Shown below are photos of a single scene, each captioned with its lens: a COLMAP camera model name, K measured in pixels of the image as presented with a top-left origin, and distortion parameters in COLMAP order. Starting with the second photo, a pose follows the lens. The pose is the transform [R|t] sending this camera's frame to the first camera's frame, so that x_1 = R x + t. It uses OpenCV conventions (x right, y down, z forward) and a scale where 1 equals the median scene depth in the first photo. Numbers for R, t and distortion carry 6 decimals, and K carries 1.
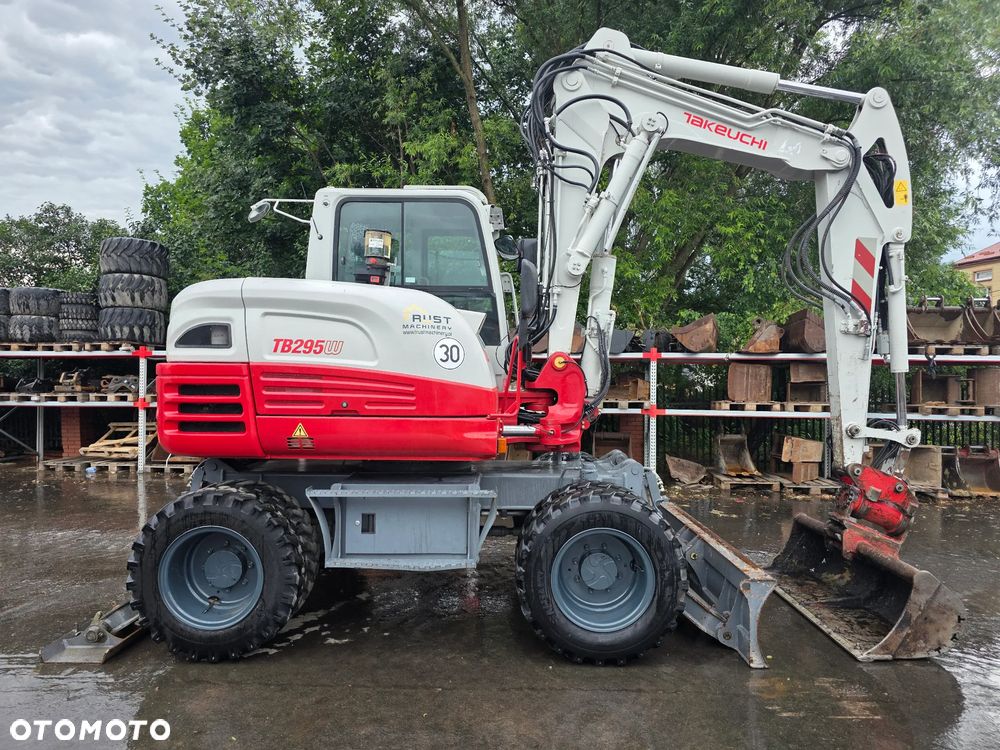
lens RADIAL K [[654.3, 0, 500.0], [0, 654.3, 375.0], [0, 0, 1]] dist [0.058579, -0.056504]
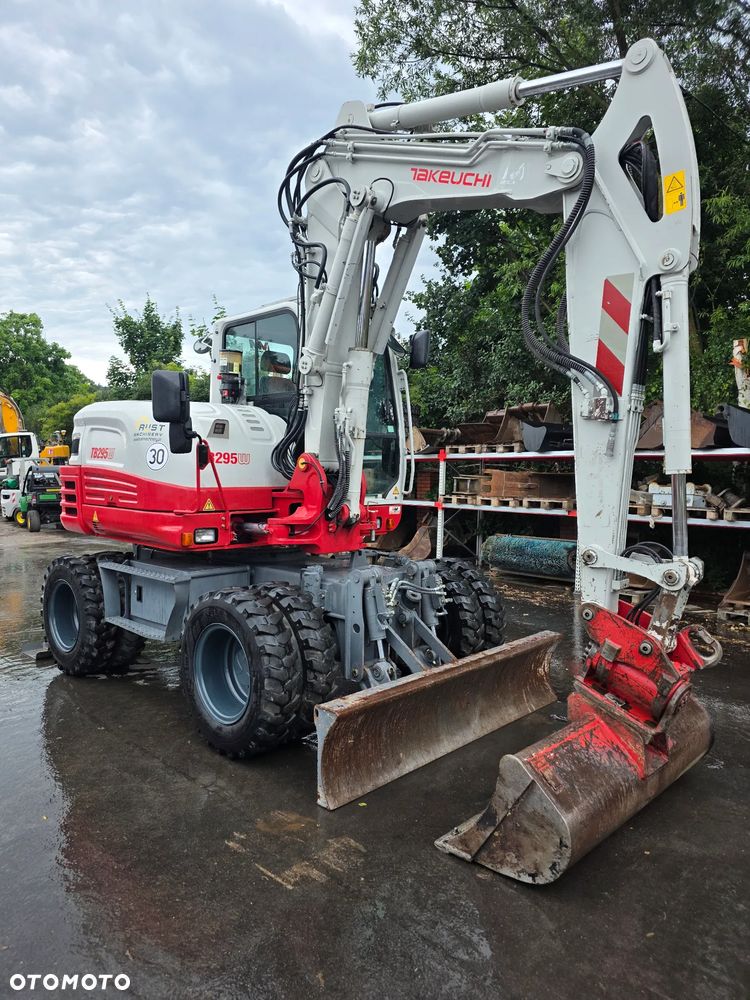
lens RADIAL K [[654.3, 0, 375.0], [0, 654.3, 500.0], [0, 0, 1]] dist [0.058579, -0.056504]
pose [[0.737346, 0.028967, -0.674894, 0.401650], [-0.001877, 0.999164, 0.040834, -0.002239], [0.675513, -0.028842, 0.736784, 0.157905]]
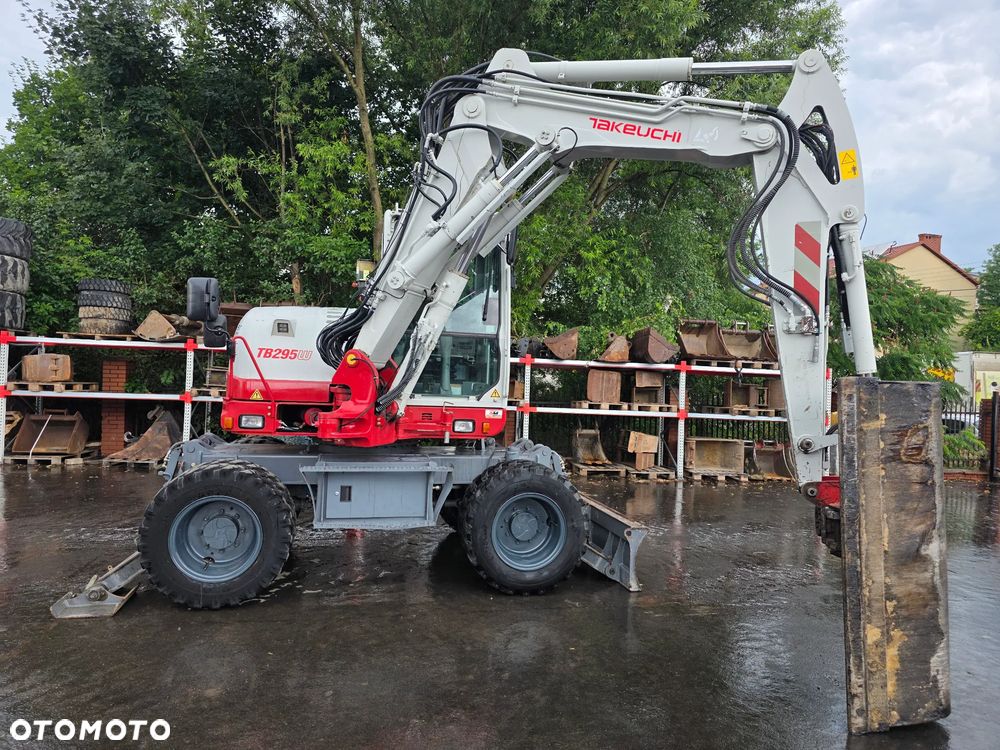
lens RADIAL K [[654.3, 0, 500.0], [0, 654.3, 375.0], [0, 0, 1]] dist [0.058579, -0.056504]
pose [[0.970823, 0.030331, 0.237871, -0.090895], [-0.031118, 0.999516, -0.000447, -0.002440], [-0.237770, -0.006968, 0.971297, -0.110977]]
